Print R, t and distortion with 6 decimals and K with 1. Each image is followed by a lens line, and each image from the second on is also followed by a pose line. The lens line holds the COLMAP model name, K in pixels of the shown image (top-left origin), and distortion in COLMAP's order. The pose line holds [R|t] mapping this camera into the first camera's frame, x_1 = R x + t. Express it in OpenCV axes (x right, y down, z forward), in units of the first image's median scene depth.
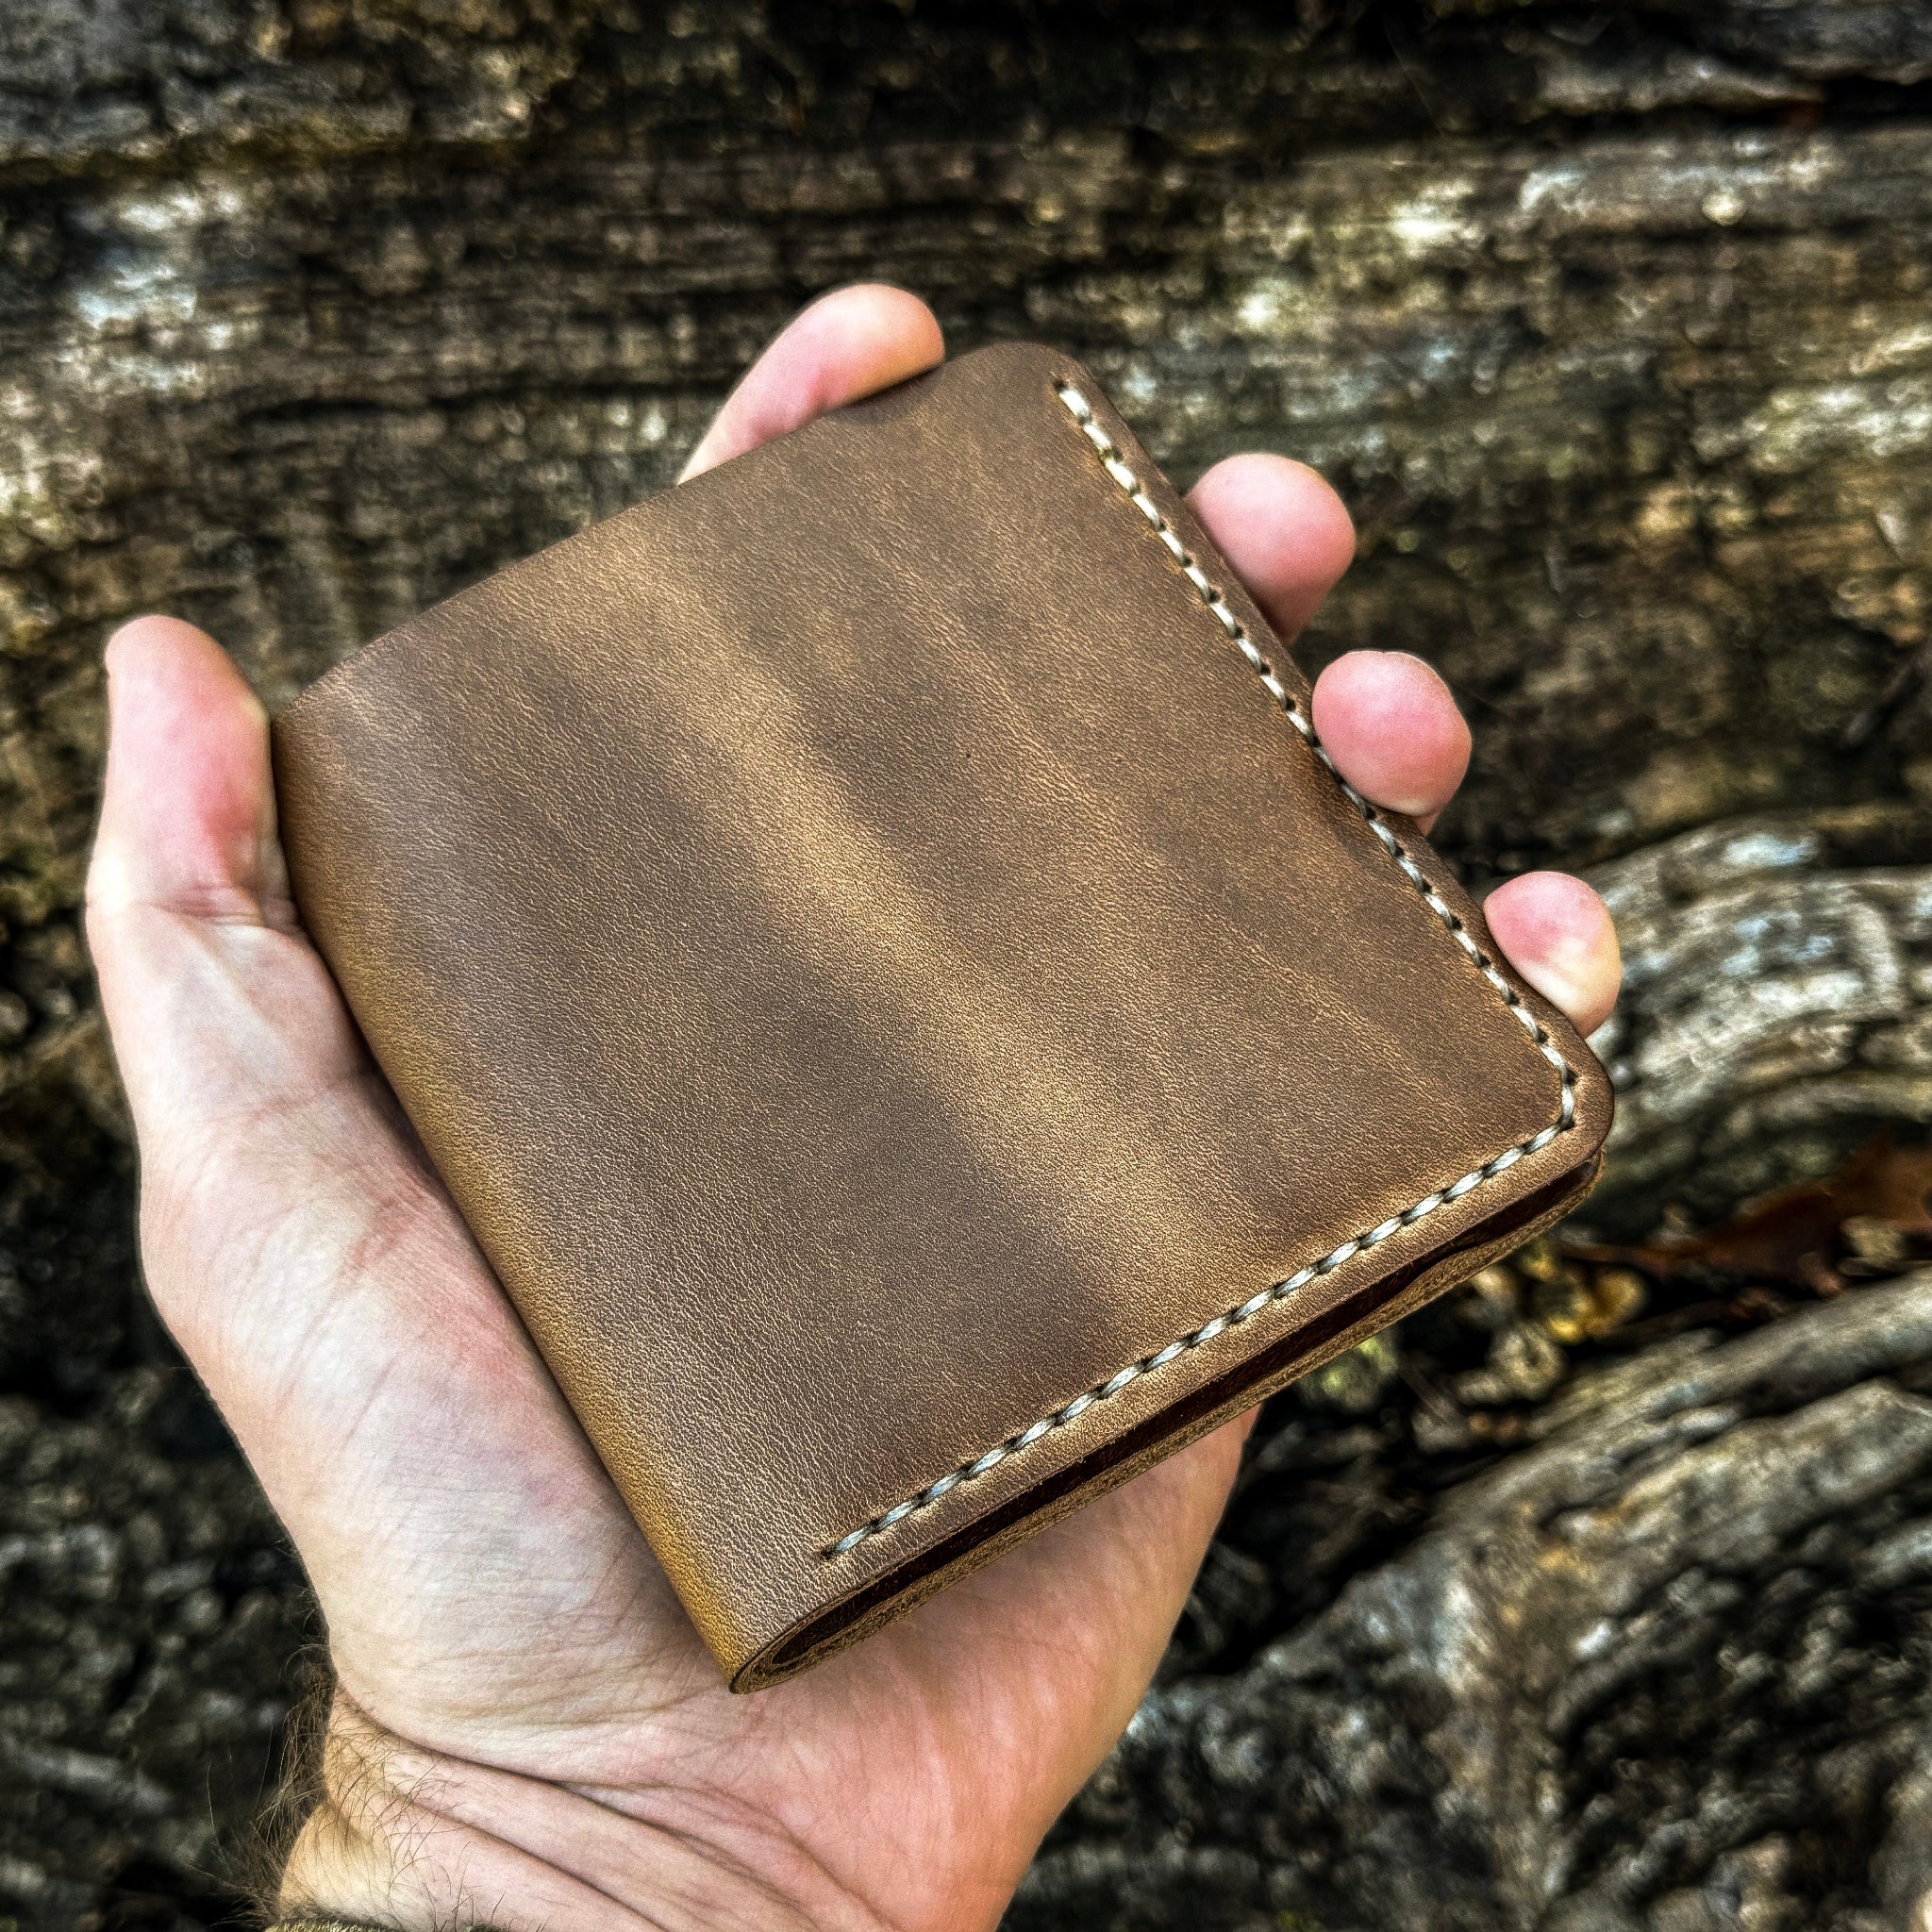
lens RADIAL K [[2554.6, 0, 943.4], [0, 2554.6, 1082.8], [0, 0, 1]] dist [0.205233, -0.616627]
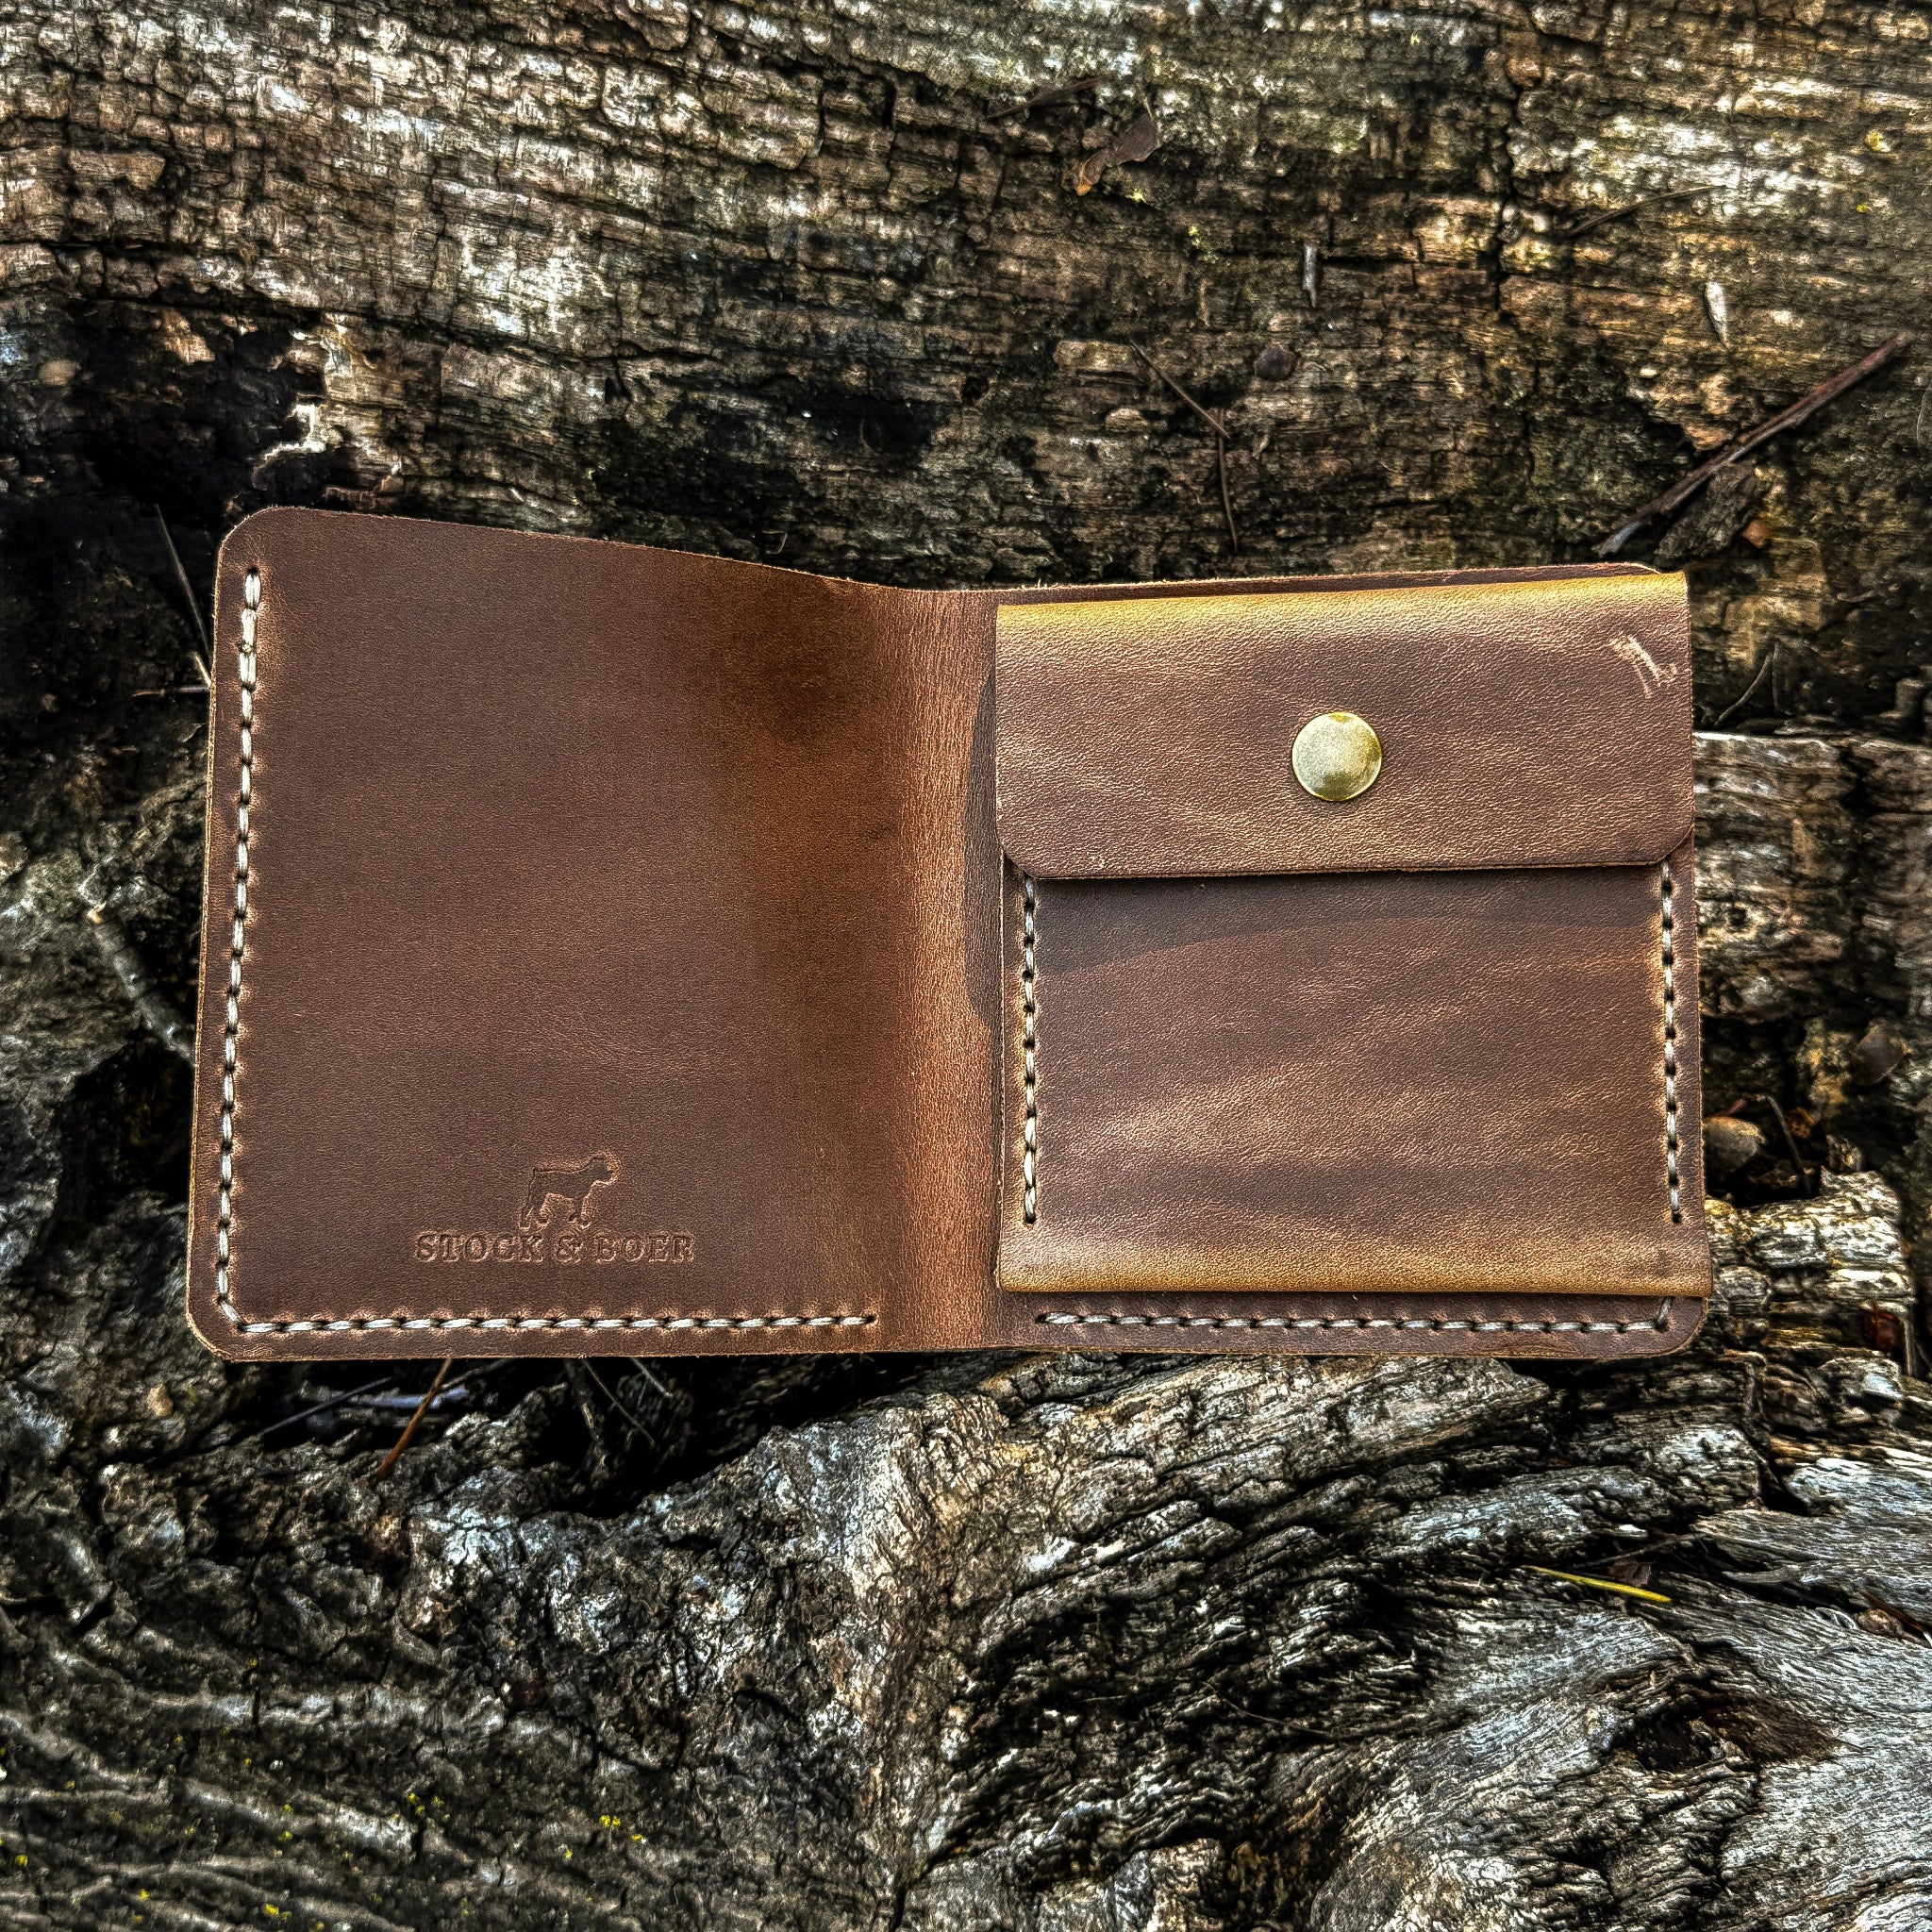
lens RADIAL K [[2492.5, 0, 945.7], [0, 2492.5, 931.4], [0, 0, 1]] dist [0.174756, -0.457111]
pose [[0.977364, 0.206200, 0.047334, 0.134729], [-0.207999, 0.977435, 0.036847, 0.000320], [-0.038668, -0.045859, 0.998199, 0.210168]]
